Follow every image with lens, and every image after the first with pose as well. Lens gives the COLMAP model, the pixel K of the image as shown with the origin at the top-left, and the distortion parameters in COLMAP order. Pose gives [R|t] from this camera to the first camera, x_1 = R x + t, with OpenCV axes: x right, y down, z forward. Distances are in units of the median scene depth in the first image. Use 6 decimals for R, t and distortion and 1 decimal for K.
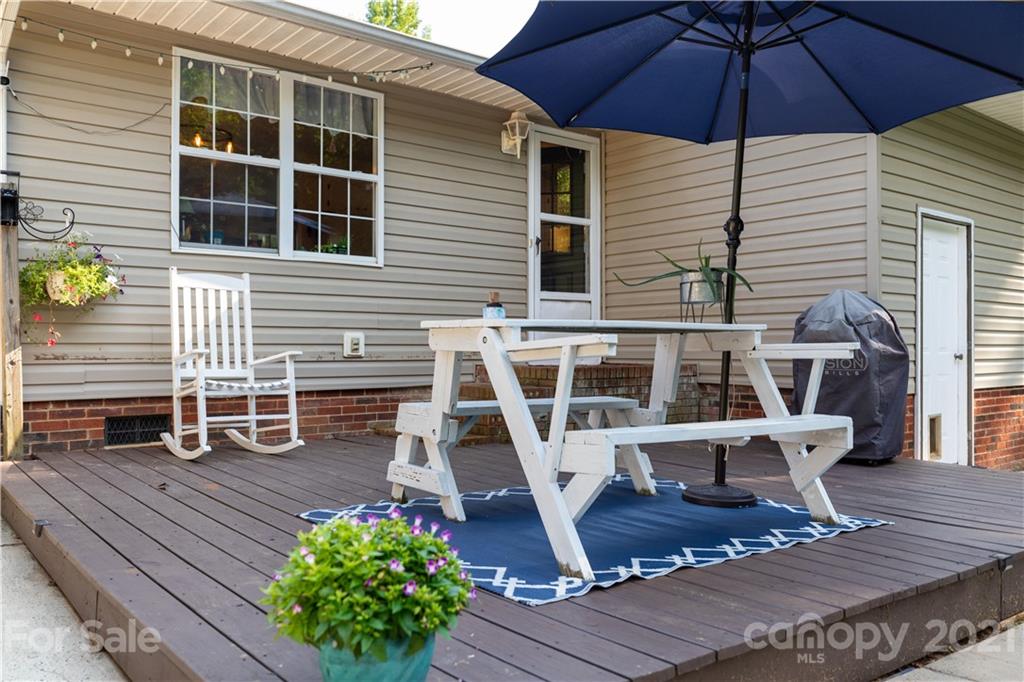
lens RADIAL K [[816.3, 0, 510.6], [0, 816.3, 335.5], [0, 0, 1]] dist [0.000205, 0.002635]
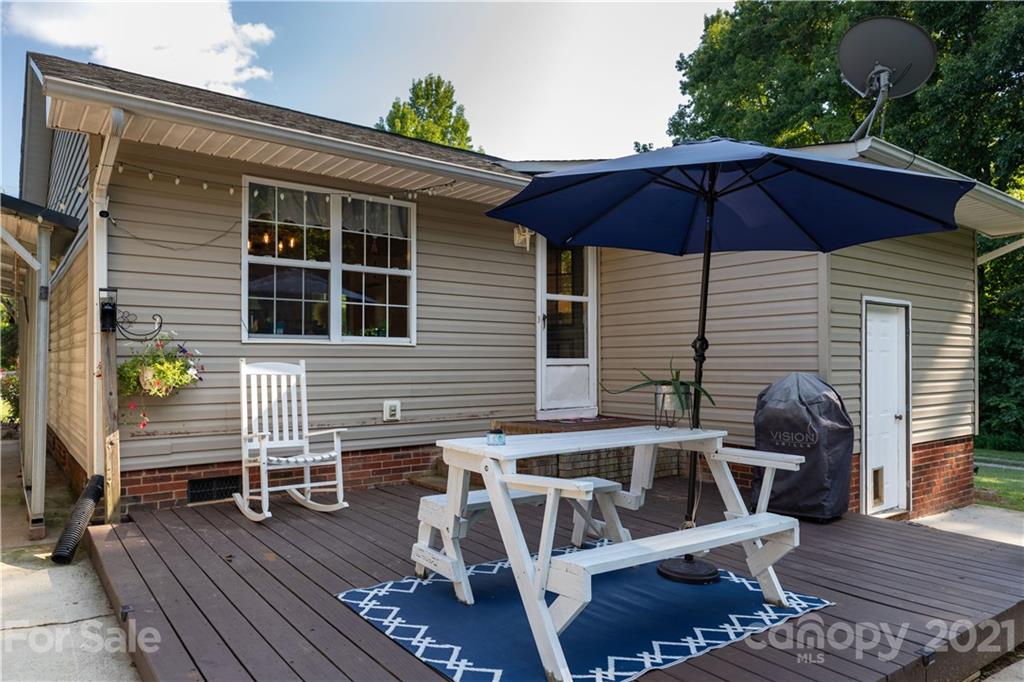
lens RADIAL K [[670.5, 0, 509.8], [0, 670.5, 352.5], [0, 0, 1]] dist [0.007766, 0.001090]
pose [[0.999512, -0.001816, -0.031171, 0.017310], [0.001813, 0.999998, -0.000127, -0.084536], [0.031171, 0.000071, 0.999514, 0.005625]]
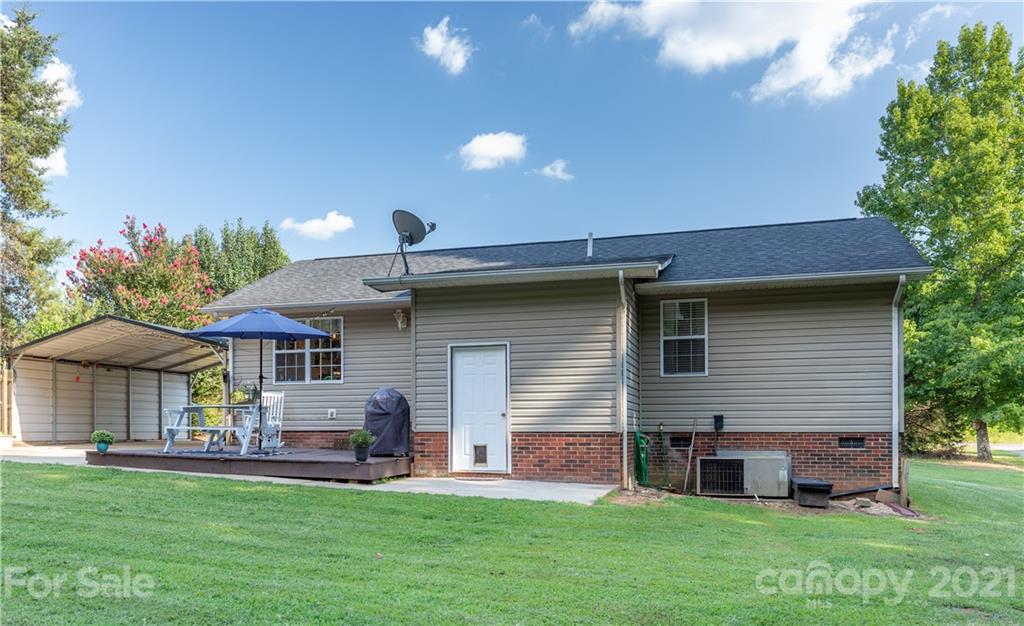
lens RADIAL K [[890.0, 0, 405.5], [0, 890.0, 412.8], [0, 0, 1]] dist [-0.014360, -0.013916]
pose [[0.516186, -0.019519, -0.856254, 2.709767], [0.013303, 0.999802, -0.014772, 0.060418], [0.856373, -0.003765, 0.516343, -0.324700]]
